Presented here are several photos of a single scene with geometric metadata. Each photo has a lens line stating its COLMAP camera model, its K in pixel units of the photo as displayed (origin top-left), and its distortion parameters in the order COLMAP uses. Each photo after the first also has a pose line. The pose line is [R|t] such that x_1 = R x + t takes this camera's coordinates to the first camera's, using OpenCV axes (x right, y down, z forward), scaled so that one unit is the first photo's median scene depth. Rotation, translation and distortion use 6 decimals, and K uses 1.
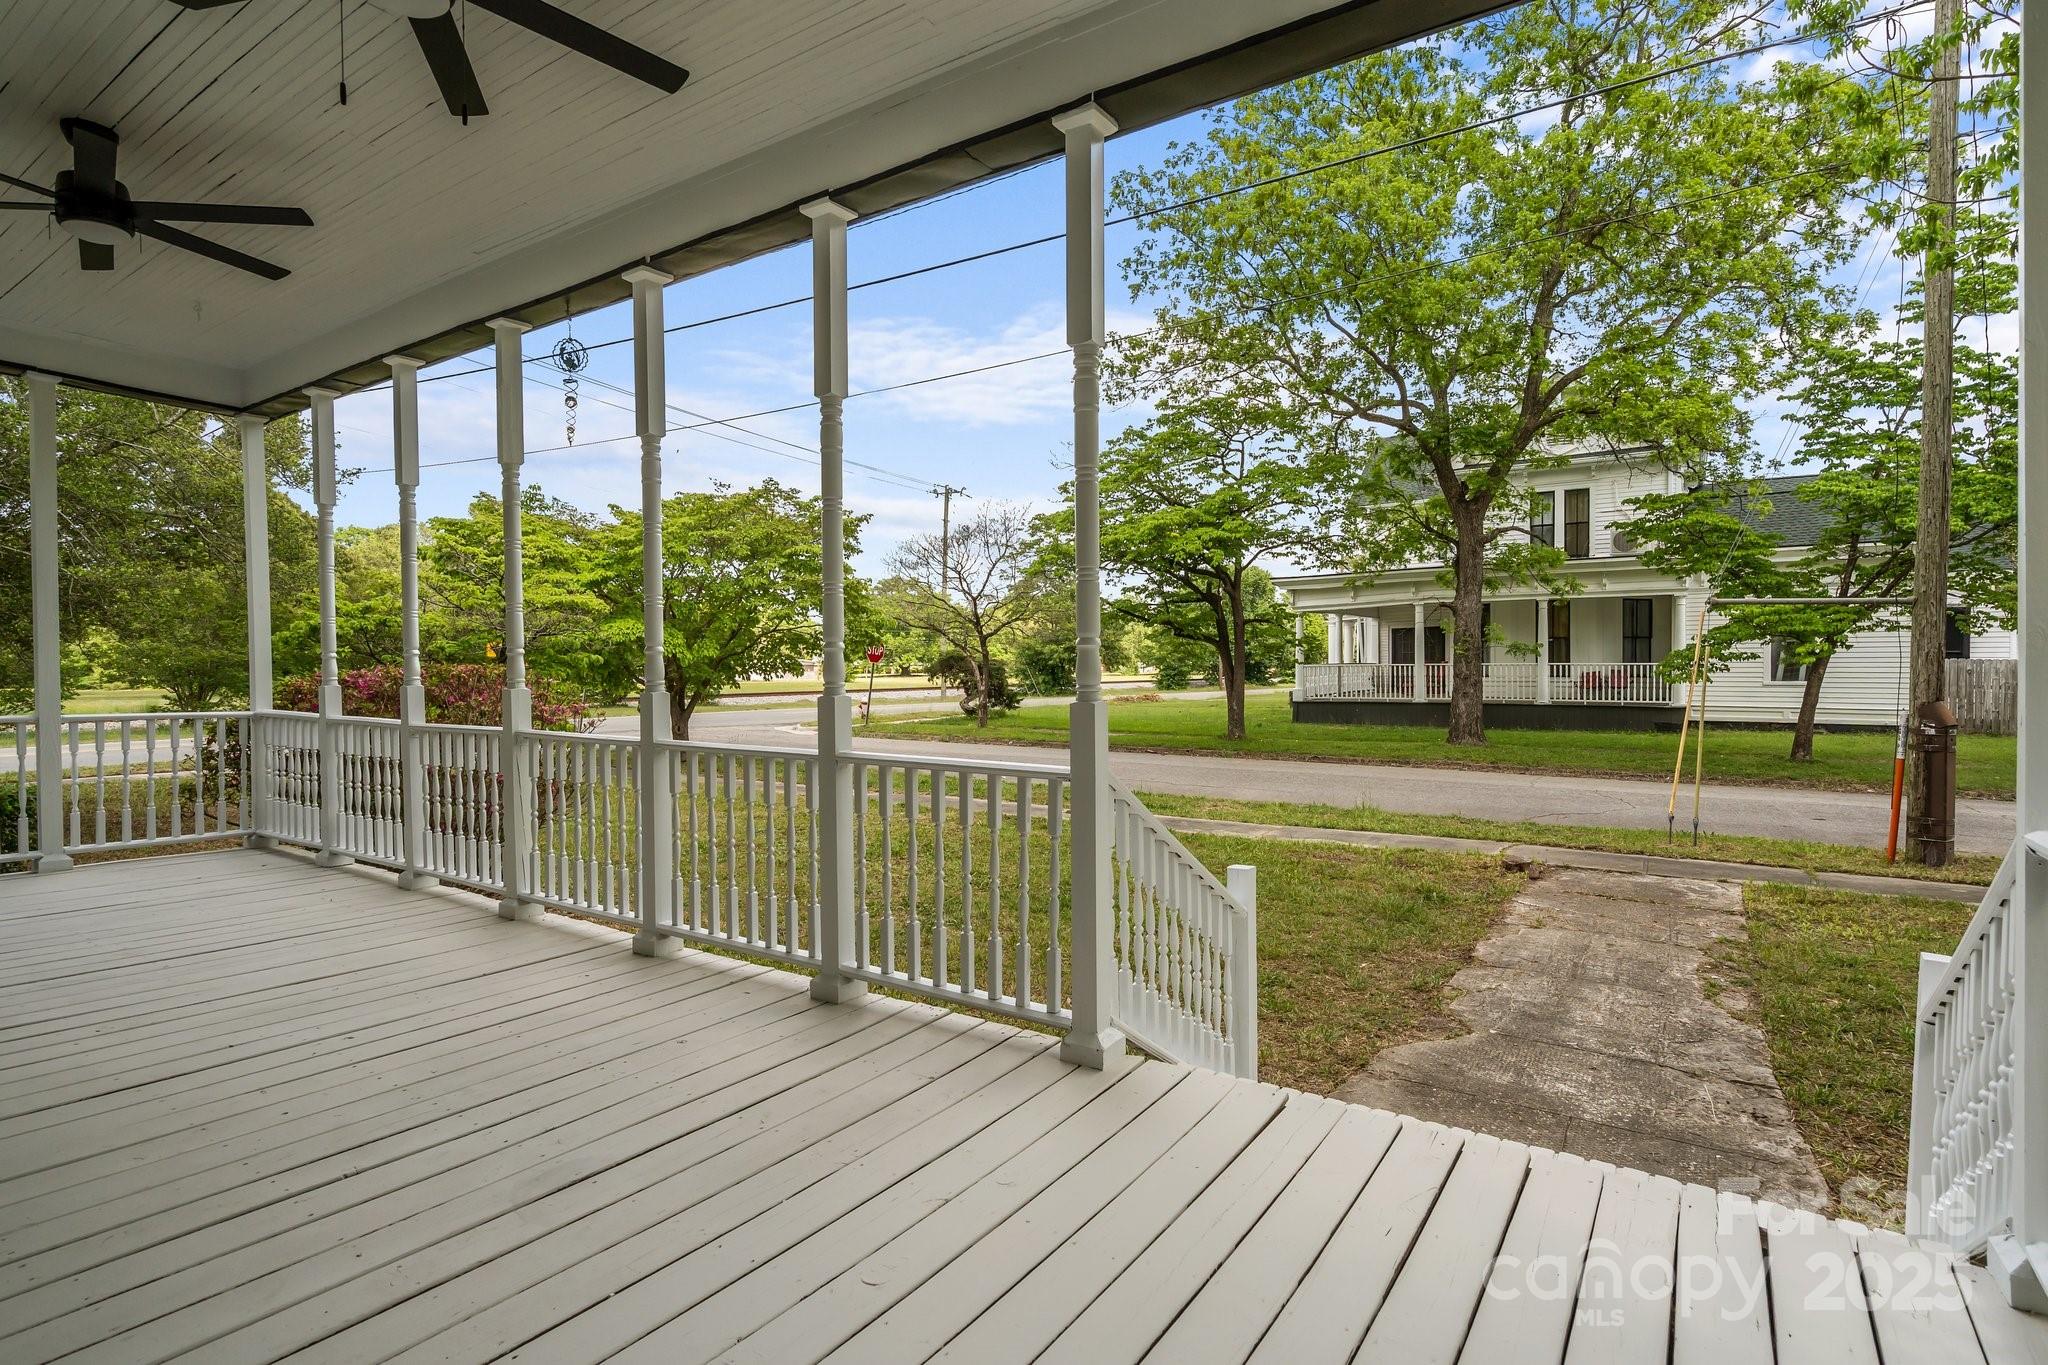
lens RADIAL K [[1014.1, 0, 1024.0], [0, 1014.1, 682.5], [0, 0, 1]] dist [-0.001474, -0.000458]
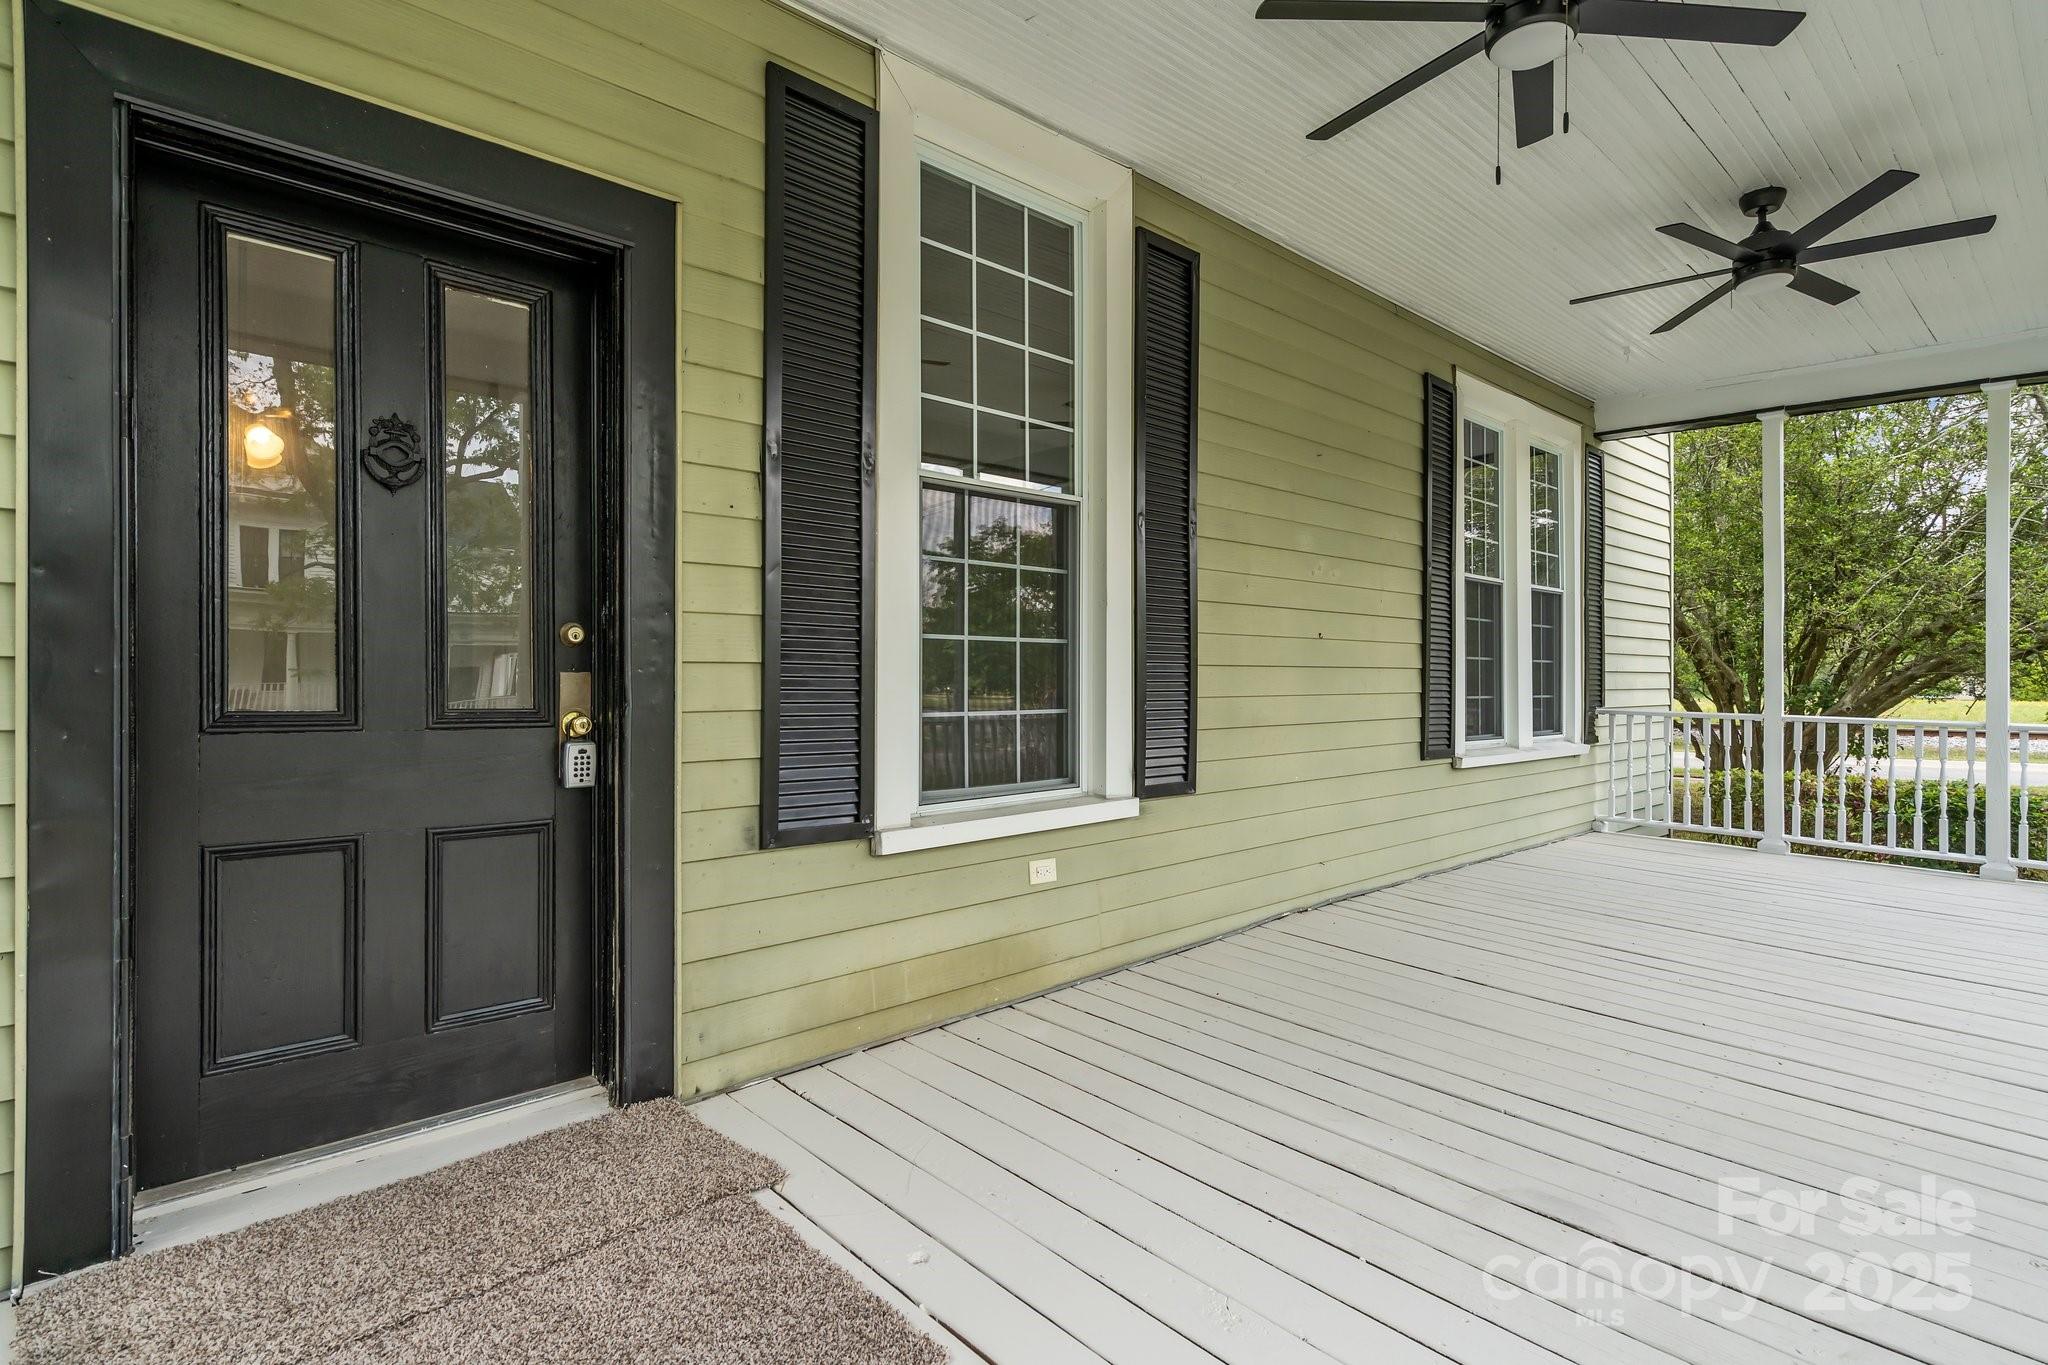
lens RADIAL K [[1014.1, 0, 1024.0], [0, 1014.1, 682.5], [0, 0, 1]] dist [-0.001474, -0.000458]
pose [[-0.229020, 0.006987, -0.973397, 0.342840], [-0.019956, 0.999730, 0.011871, -0.000217], [0.973217, 0.022144, -0.228819, 0.438748]]
